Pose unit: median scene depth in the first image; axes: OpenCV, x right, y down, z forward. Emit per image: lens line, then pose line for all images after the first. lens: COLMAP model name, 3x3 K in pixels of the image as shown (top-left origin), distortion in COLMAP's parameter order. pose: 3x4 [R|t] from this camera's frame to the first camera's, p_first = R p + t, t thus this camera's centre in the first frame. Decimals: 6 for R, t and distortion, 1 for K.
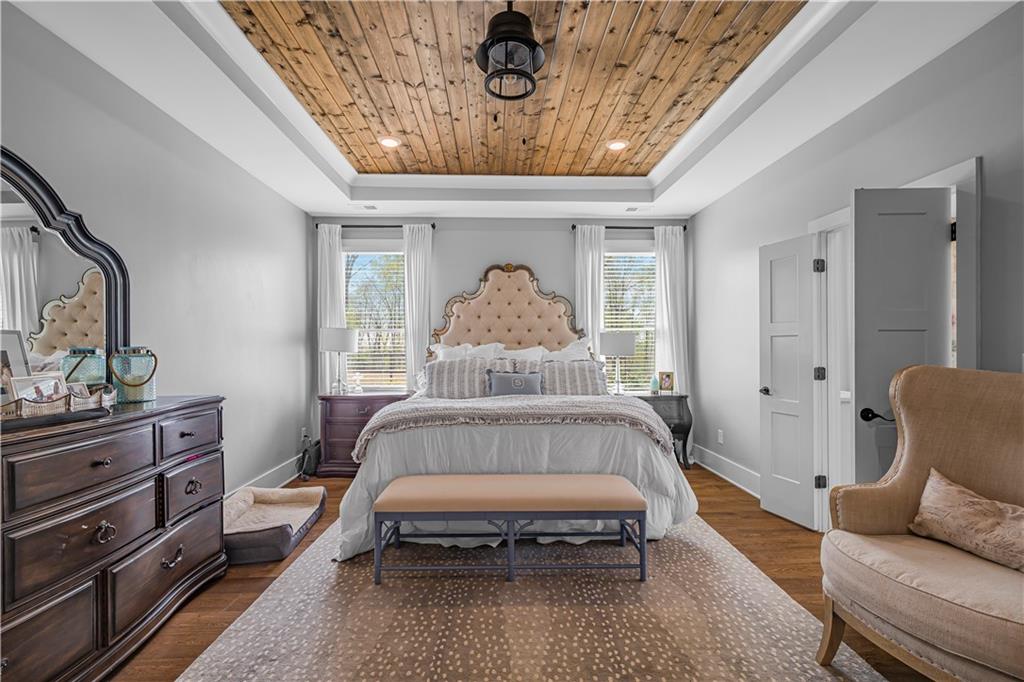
lens RADIAL K [[456.8, 0, 506.3], [0, 456.8, 344.7], [0, 0, 1]] dist [-0.001310, 0.002080]
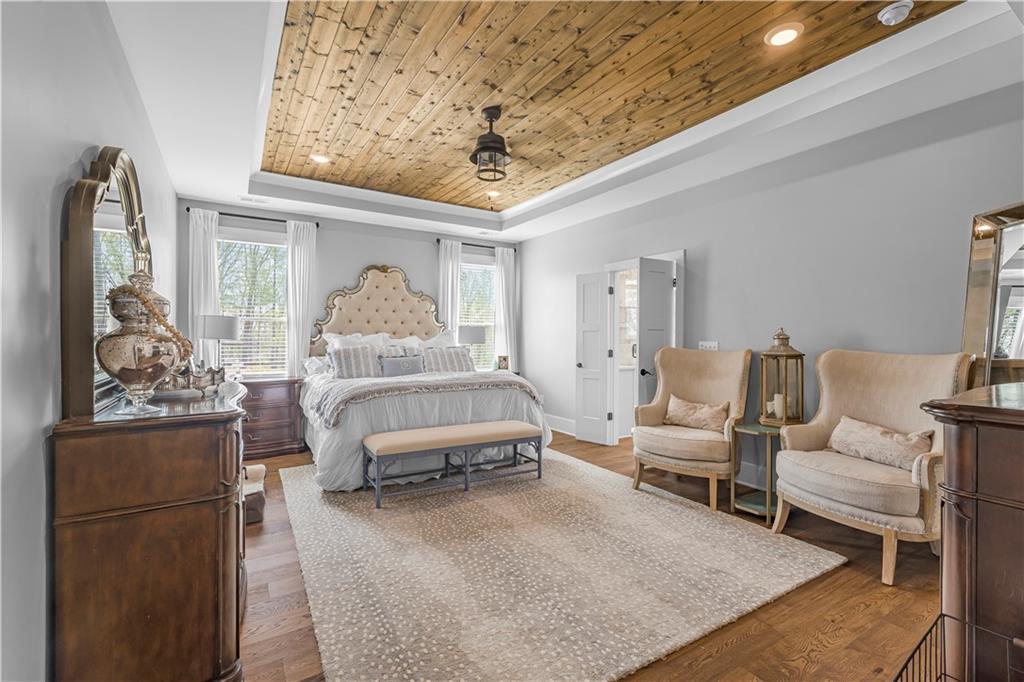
lens RADIAL K [[456.8, 0, 516.9], [0, 456.8, 339.7], [0, 0, 1]] dist [-0.001310, 0.002080]
pose [[0.862993, 0.006192, 0.505178, -0.431012], [-0.011308, 0.999911, 0.007061, 0.002220], [-0.505089, -0.011806, 0.862986, -0.270630]]
